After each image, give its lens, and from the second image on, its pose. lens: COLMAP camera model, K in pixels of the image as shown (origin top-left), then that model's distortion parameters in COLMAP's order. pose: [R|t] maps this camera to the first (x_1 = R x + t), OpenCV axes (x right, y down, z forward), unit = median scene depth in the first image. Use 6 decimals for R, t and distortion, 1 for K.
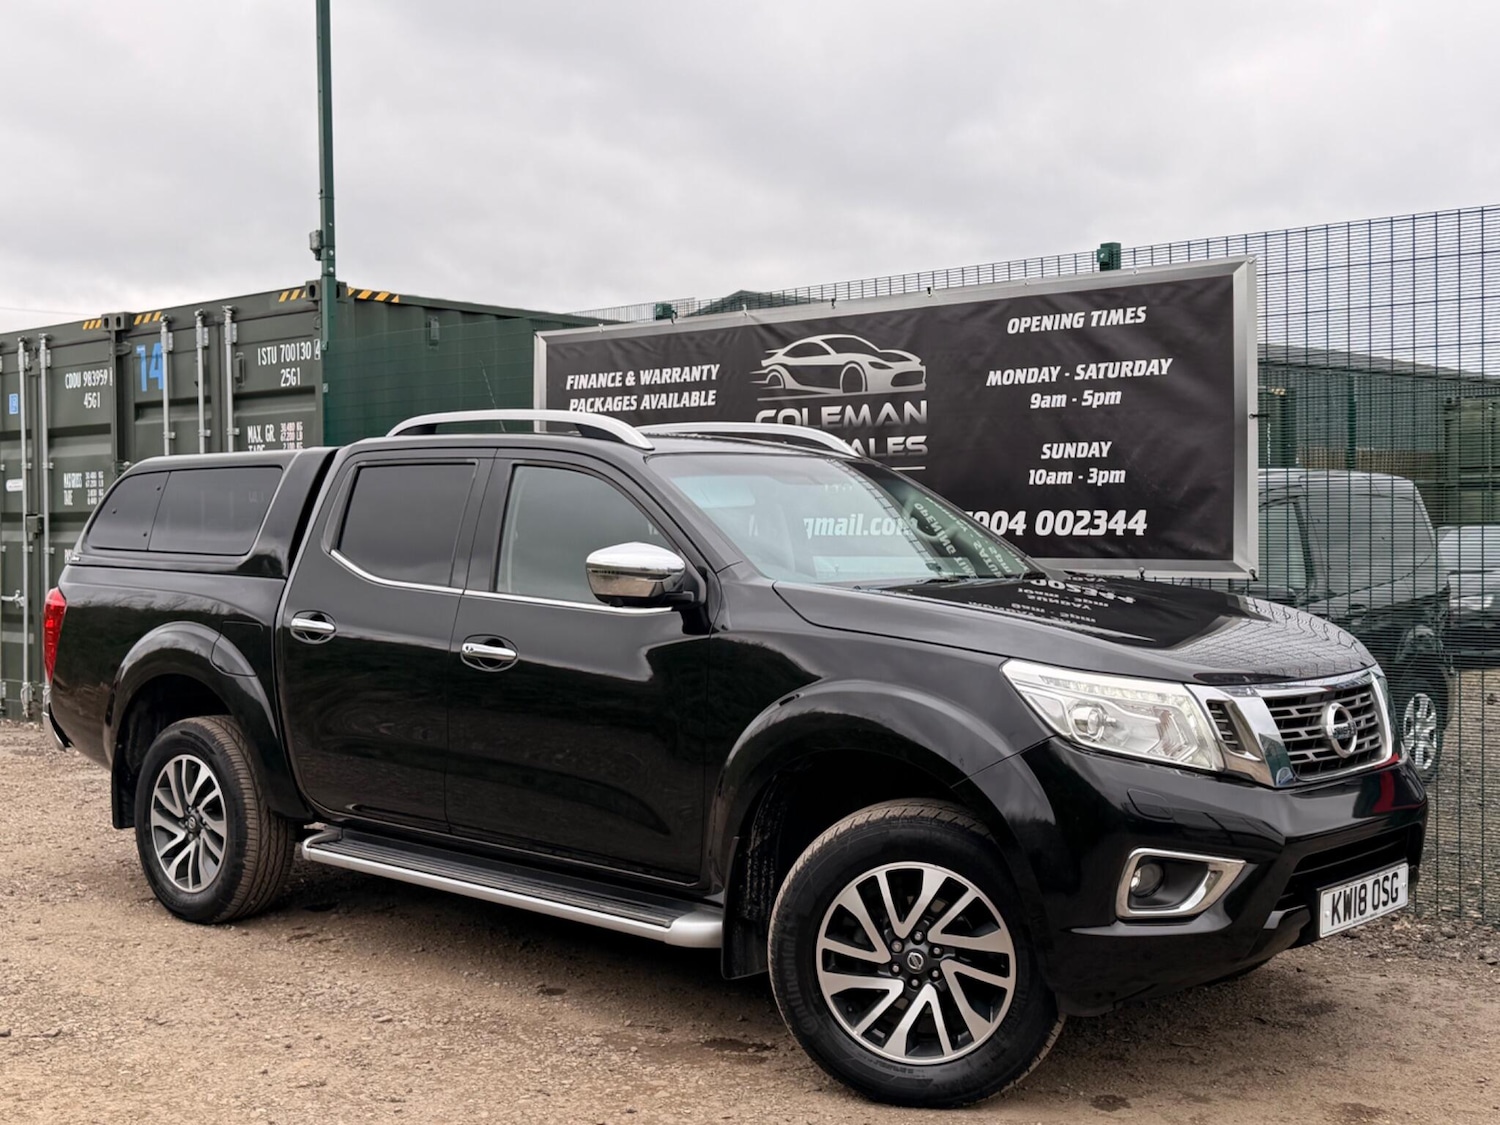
lens RADIAL K [[1788.8, 0, 752.7], [0, 1788.8, 559.6], [0, 0, 1]] dist [0.225308, -0.508409]
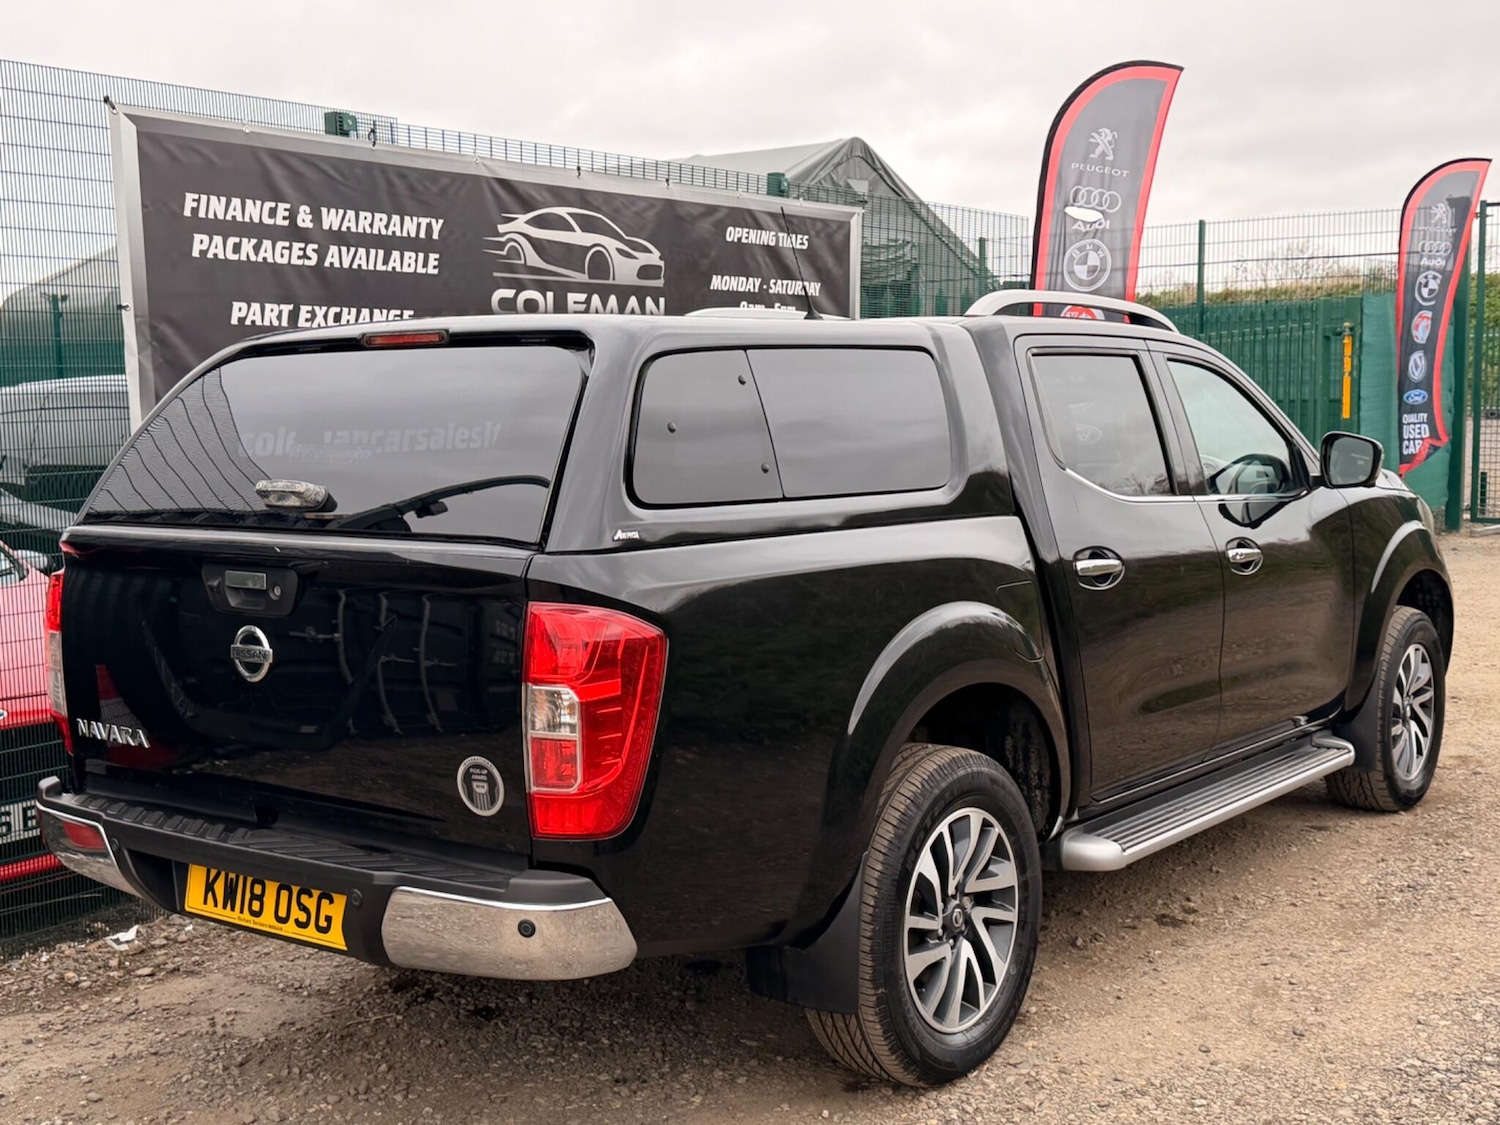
lens RADIAL K [[1793.6, 0, 733.9], [0, 1793.6, 560.5], [0, 0, 1]] dist [0.230371, -0.535292]
pose [[-0.081588, -0.084834, 0.993049, -0.909490], [0.042401, 0.995173, 0.088499, -0.033844], [-0.995764, 0.049326, -0.077597, 1.087438]]
